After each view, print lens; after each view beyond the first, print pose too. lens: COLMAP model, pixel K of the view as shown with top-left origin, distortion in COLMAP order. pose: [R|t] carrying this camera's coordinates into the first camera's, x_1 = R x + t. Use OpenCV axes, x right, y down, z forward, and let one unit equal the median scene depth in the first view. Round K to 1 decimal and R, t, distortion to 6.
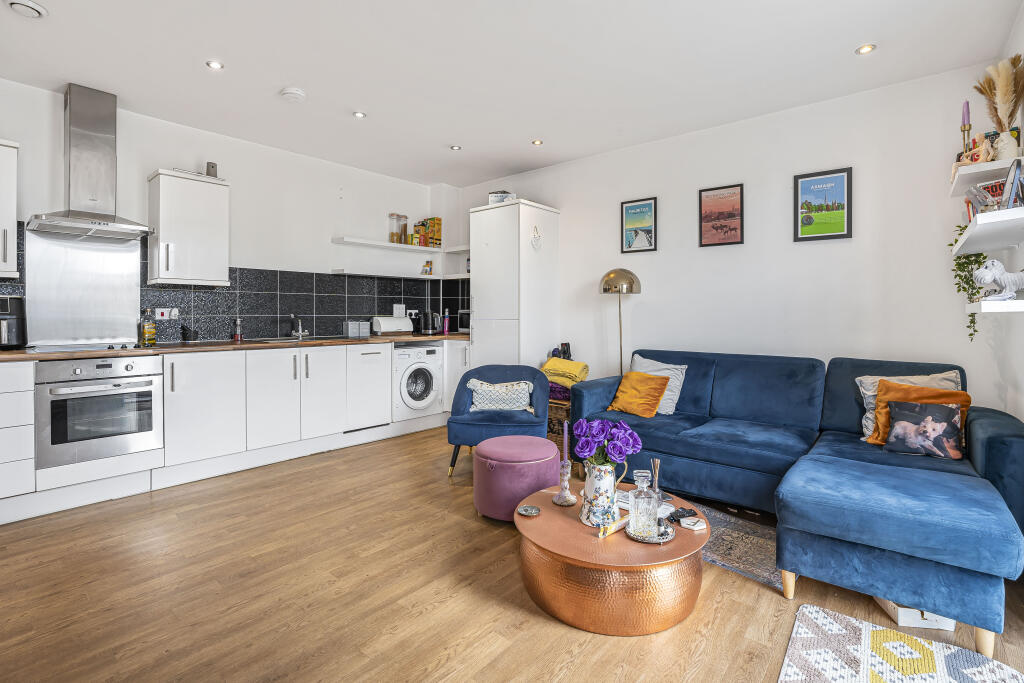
lens RADIAL K [[479.6, 0, 515.3], [0, 479.6, 334.4], [0, 0, 1]] dist [-0.057339, 0.019288]
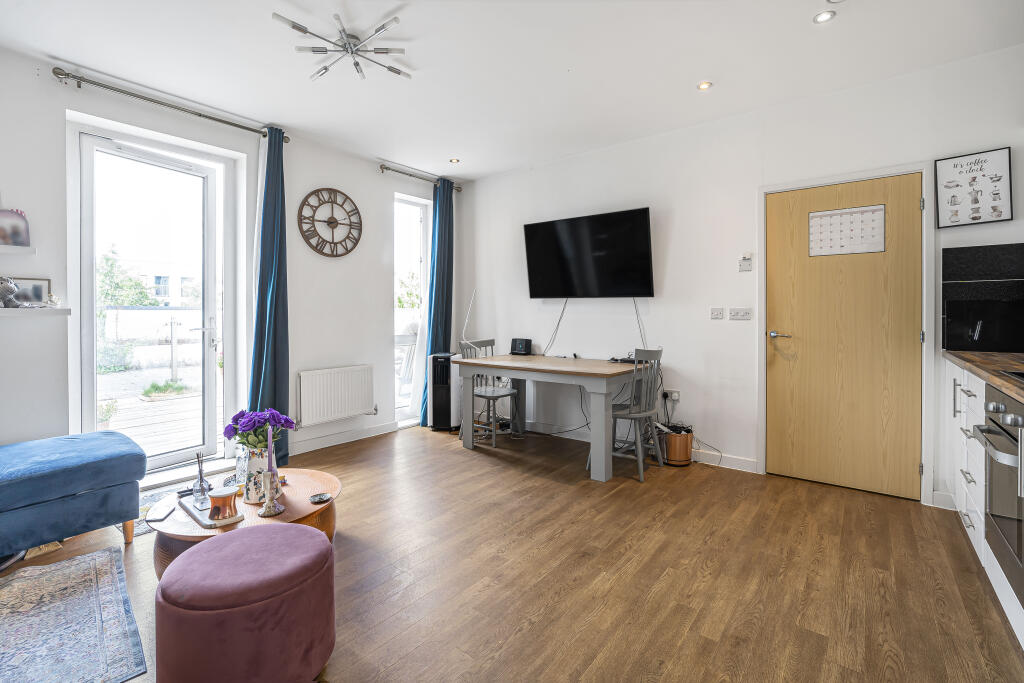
lens RADIAL K [[465.1, 0, 511.8], [0, 465.1, 314.2], [0, 0, 1]] dist [0.001195, 0.000318]
pose [[-0.999474, 0.004357, -0.032135, -0.199475], [0.002964, 0.999059, 0.043275, -0.049484], [0.032294, 0.043157, -0.998546, 1.088451]]
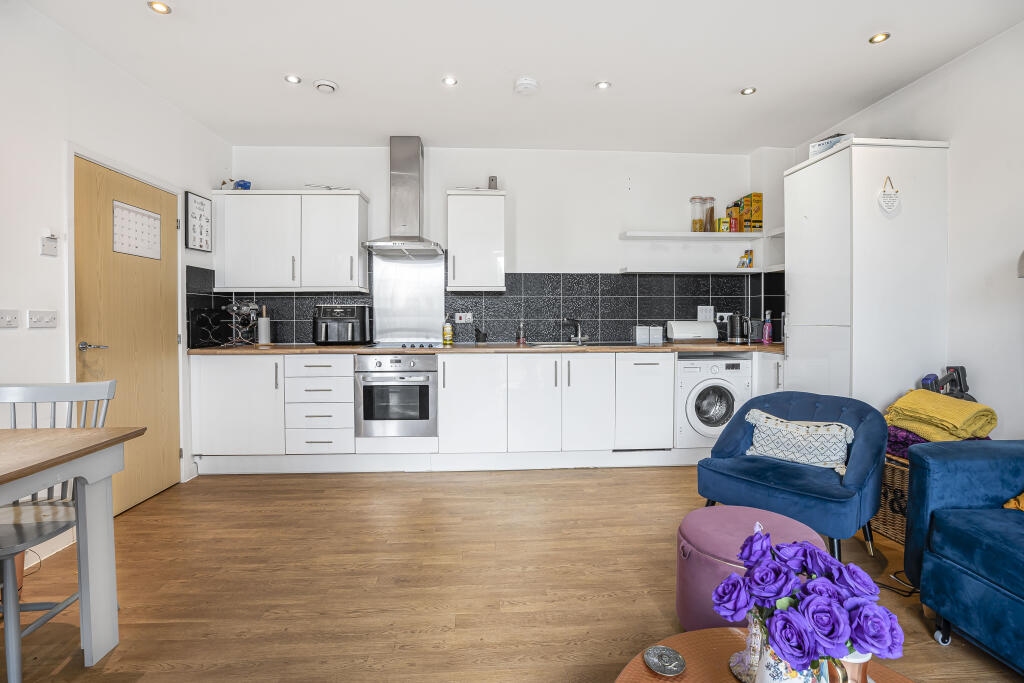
lens RADIAL K [[479.6, 0, 515.3], [0, 479.6, 334.4], [0, 0, 1]] dist [-0.057339, 0.019288]
pose [[0.691366, 0.020955, -0.722201, 0.159479], [-0.027002, 0.999630, 0.003155, -0.009489], [0.722000, 0.017320, 0.691676, 0.251896]]
